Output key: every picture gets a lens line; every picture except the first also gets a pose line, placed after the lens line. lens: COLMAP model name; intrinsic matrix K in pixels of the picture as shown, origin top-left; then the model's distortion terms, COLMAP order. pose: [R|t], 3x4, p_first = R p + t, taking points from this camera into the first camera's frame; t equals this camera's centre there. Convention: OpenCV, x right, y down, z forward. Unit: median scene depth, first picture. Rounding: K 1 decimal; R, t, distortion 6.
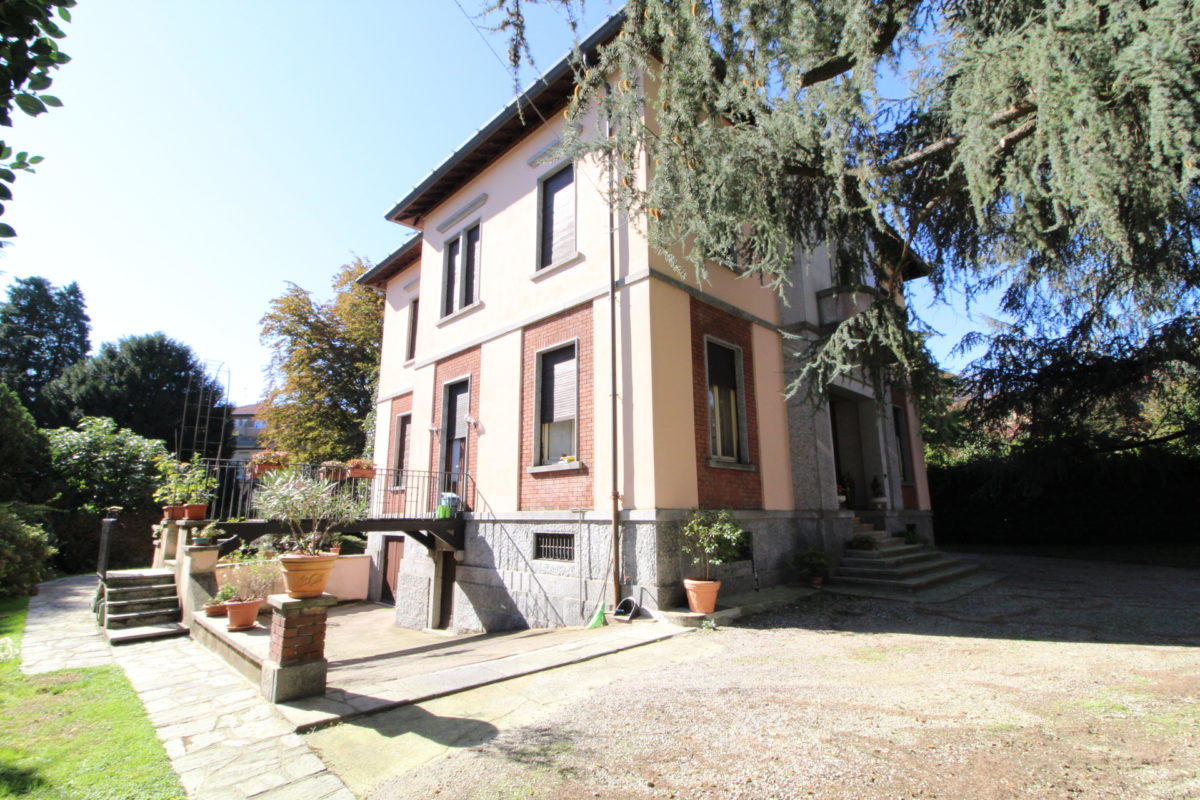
lens RADIAL K [[555.9, 0, 602.5], [0, 555.9, 402.2], [0, 0, 1]] dist [-0.004611, -0.000794]
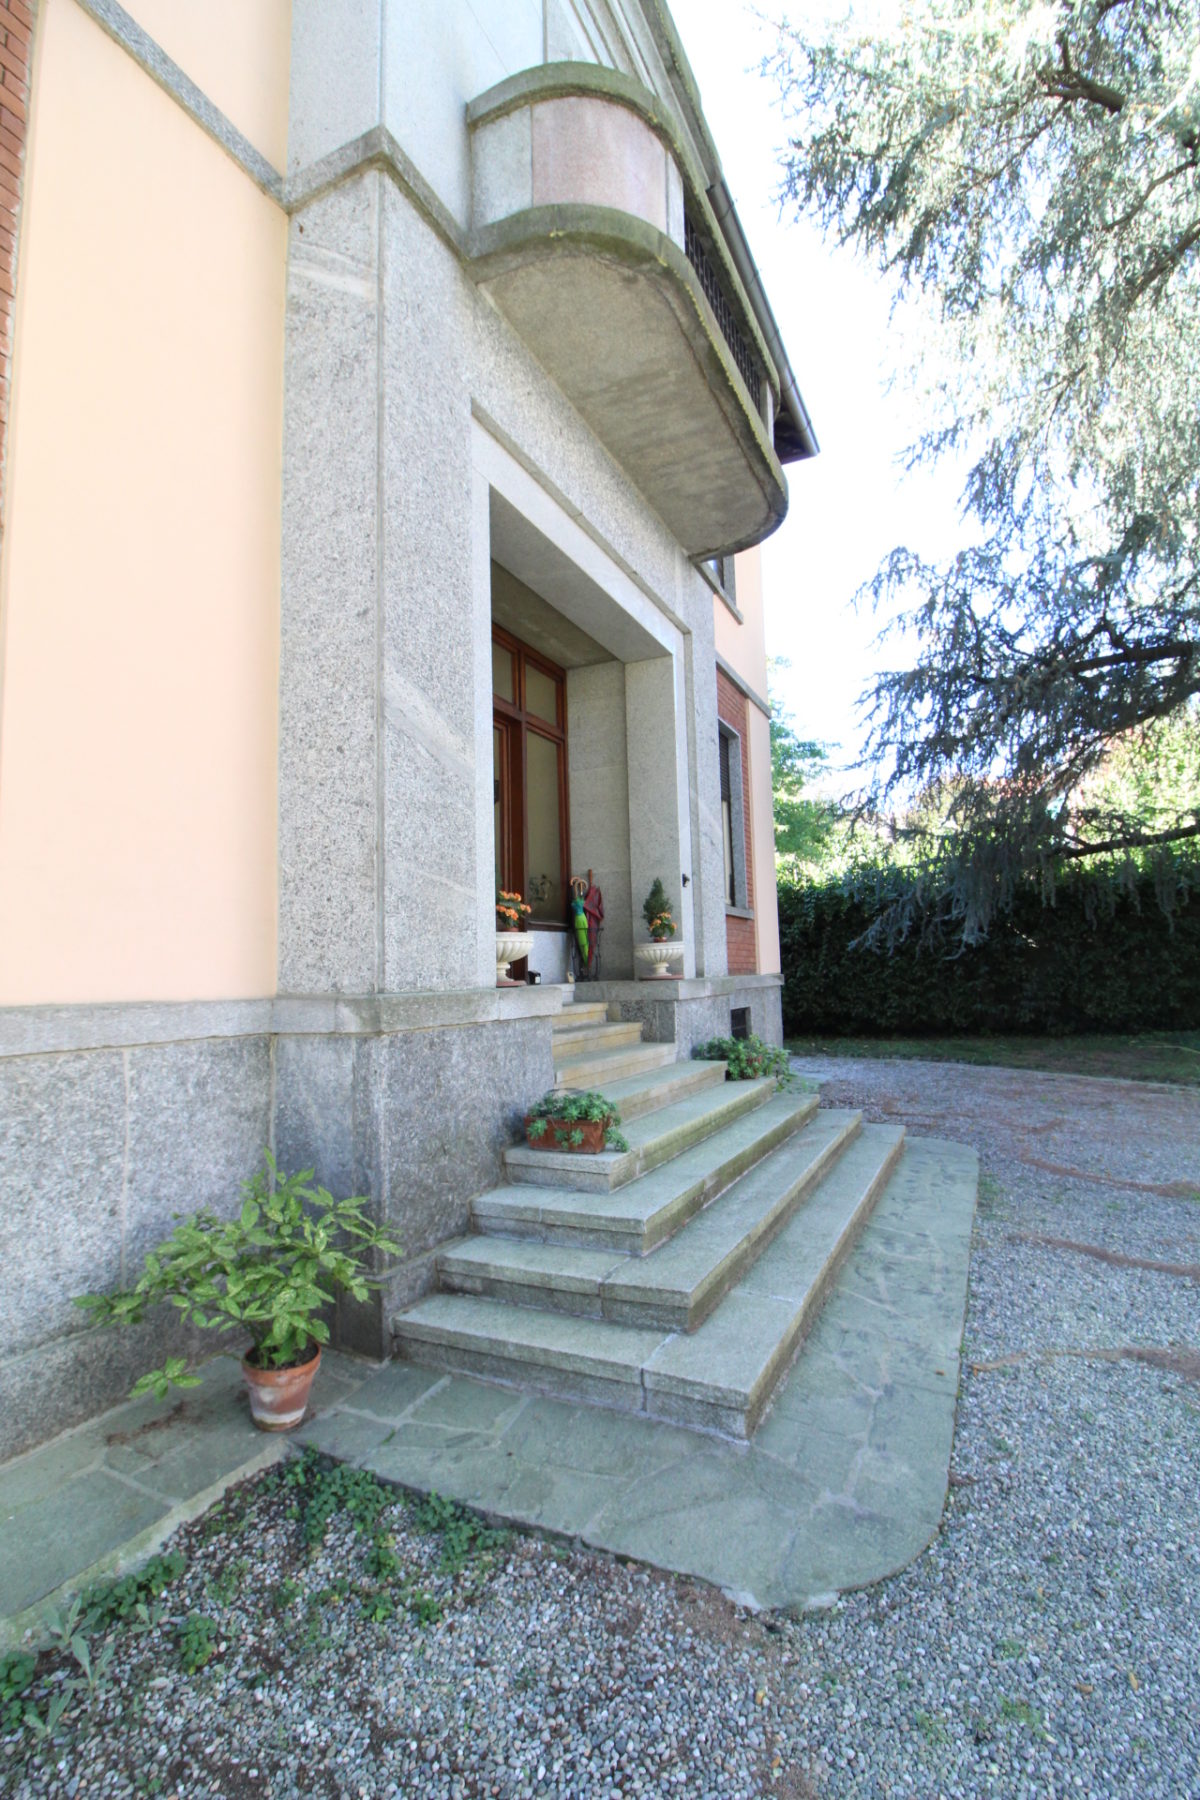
lens RADIAL K [[833.8, 0, 593.9], [0, 833.8, 905.9], [0, 0, 1]] dist [-0.004611, -0.000794]
pose [[0.944144, 0.010219, 0.329375, 0.370389], [-0.047201, 0.993406, 0.104479, 0.125411], [-0.326136, -0.114190, 0.938401, 0.689230]]
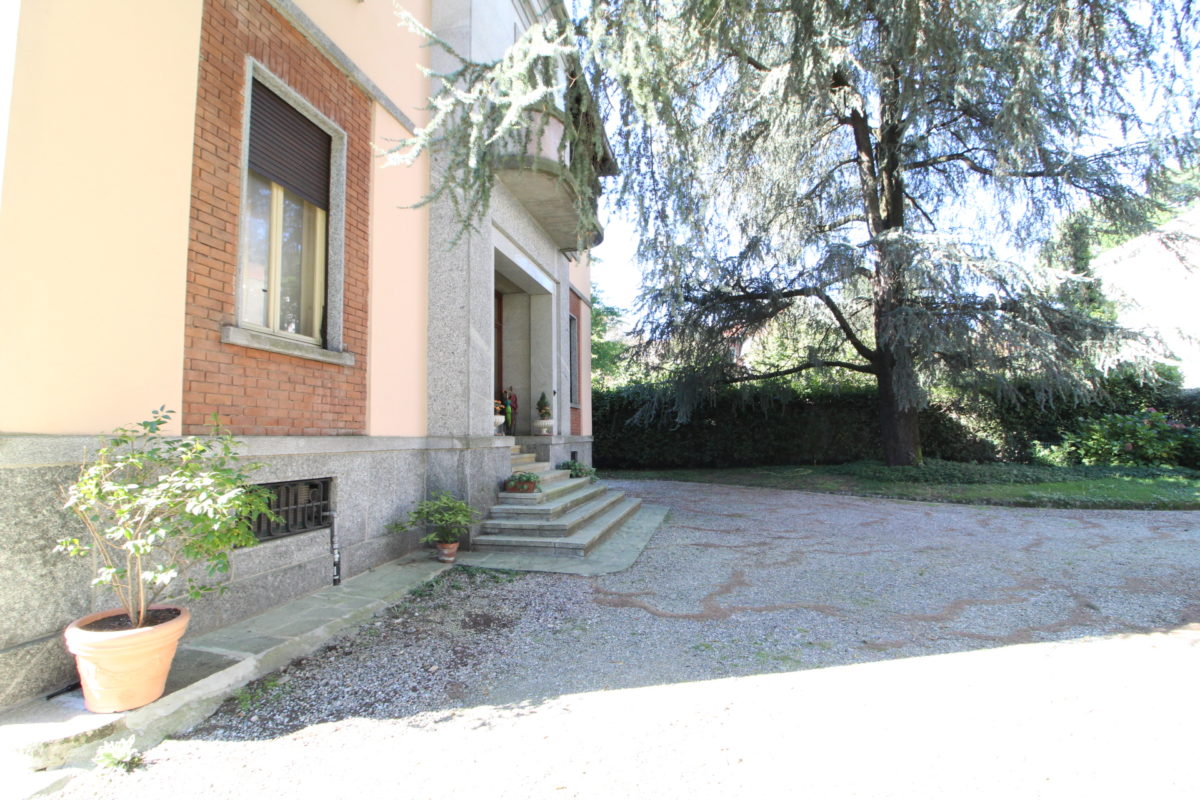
lens RADIAL K [[555.9, 0, 601.4], [0, 555.9, 397.1], [0, 0, 1]] dist [-0.004611, -0.000794]
pose [[0.837744, 0.037795, 0.544754, 0.175549], [-0.105516, 0.990004, 0.093581, 0.074640], [-0.535772, -0.135877, 0.833358, 0.396114]]
